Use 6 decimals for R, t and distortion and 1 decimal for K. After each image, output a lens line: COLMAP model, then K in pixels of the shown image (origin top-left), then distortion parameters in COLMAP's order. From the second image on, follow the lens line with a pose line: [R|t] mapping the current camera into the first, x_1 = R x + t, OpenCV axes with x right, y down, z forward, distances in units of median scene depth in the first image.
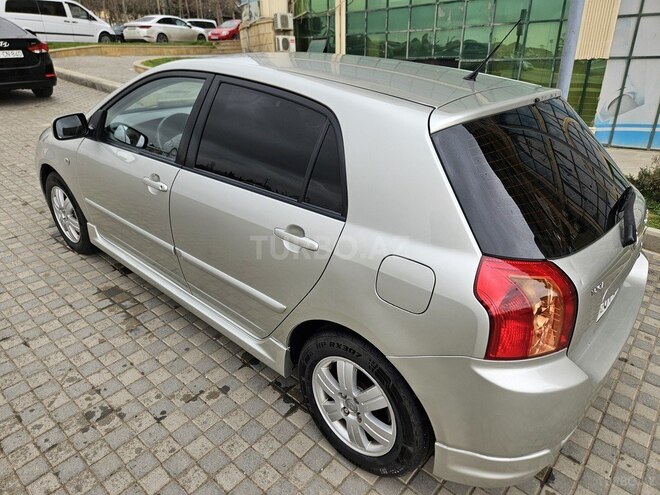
lens RADIAL K [[442.9, 0, 333.0], [0, 442.9, 247.2], [0, 0, 1]] dist [0.071592, -0.057842]
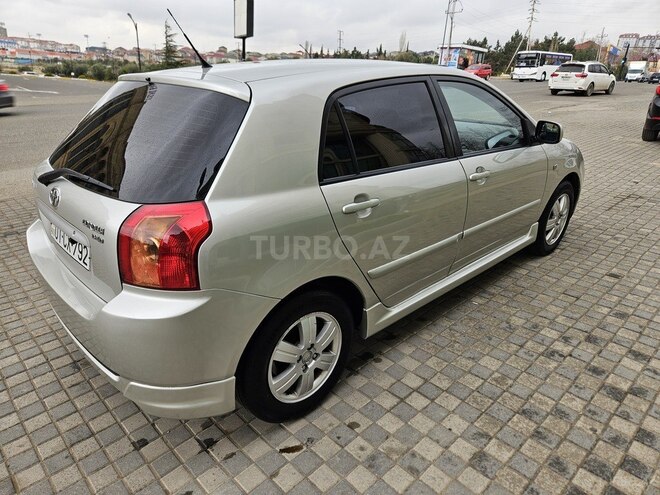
lens RADIAL K [[442.9, 0, 329.5], [0, 442.9, 247.9], [0, 0, 1]] dist [0.071592, -0.057842]
pose [[-0.101557, 0.343825, -0.933526, 1.301389], [-0.447670, 0.822205, 0.351526, -0.470649], [0.888413, 0.453611, 0.070420, 1.224534]]
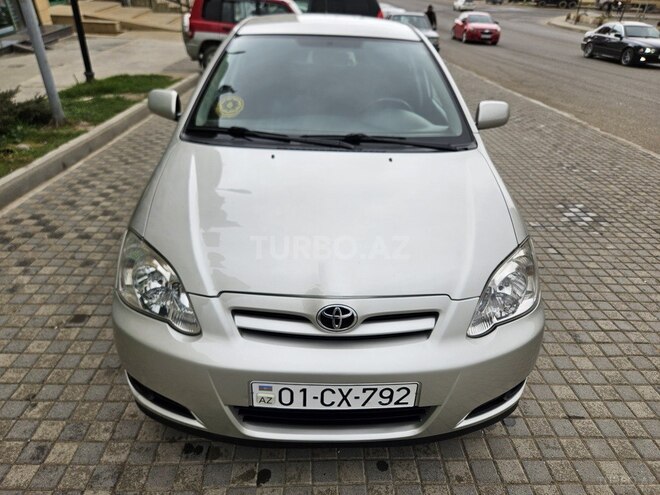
lens RADIAL K [[442.9, 0, 331.2], [0, 442.9, 251.2], [0, 0, 1]] dist [0.071592, -0.057842]
pose [[-0.670781, -0.414300, 0.615149, -1.257227], [0.276307, 0.630118, 0.725676, -1.042304], [-0.688264, 0.656740, -0.308197, 2.038124]]
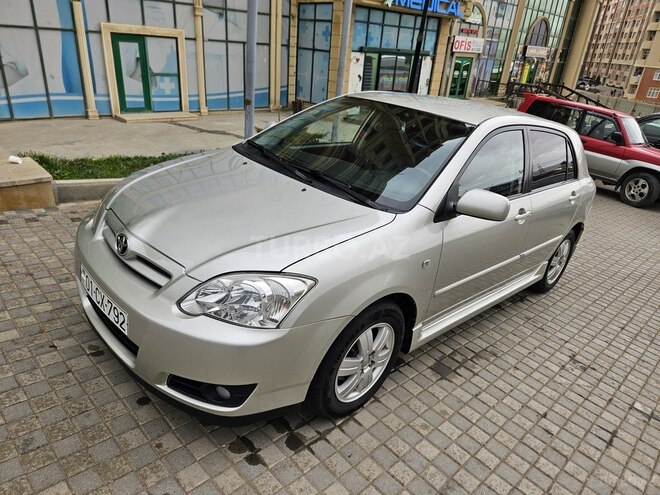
lens RADIAL K [[442.9, 0, 334.0], [0, 442.9, 243.1], [0, 0, 1]] dist [0.071592, -0.057842]
pose [[0.078947, -0.396553, 0.914611, -1.695693], [0.302284, 0.883800, 0.357102, -0.712903], [-0.949943, 0.248280, 0.189645, 1.328463]]
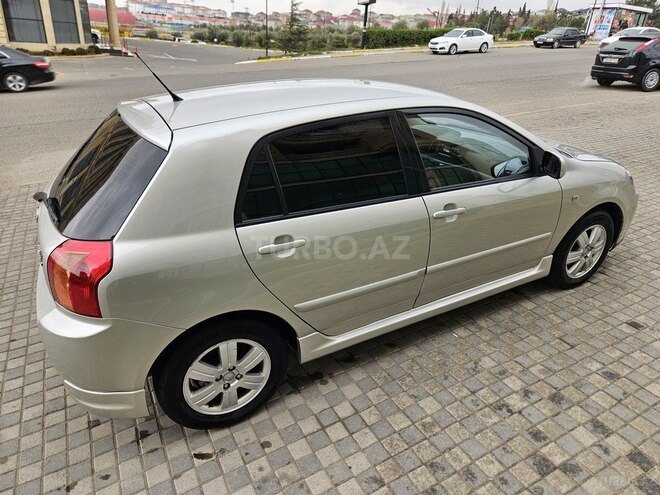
lens RADIAL K [[442.9, 0, 336.7], [0, 442.9, 247.6], [0, 0, 1]] dist [0.071592, -0.057842]
pose [[-0.350857, 0.383336, -0.854373, 1.193889], [-0.423407, 0.748843, 0.509863, -0.776290], [0.835240, 0.540637, -0.100430, 1.494418]]
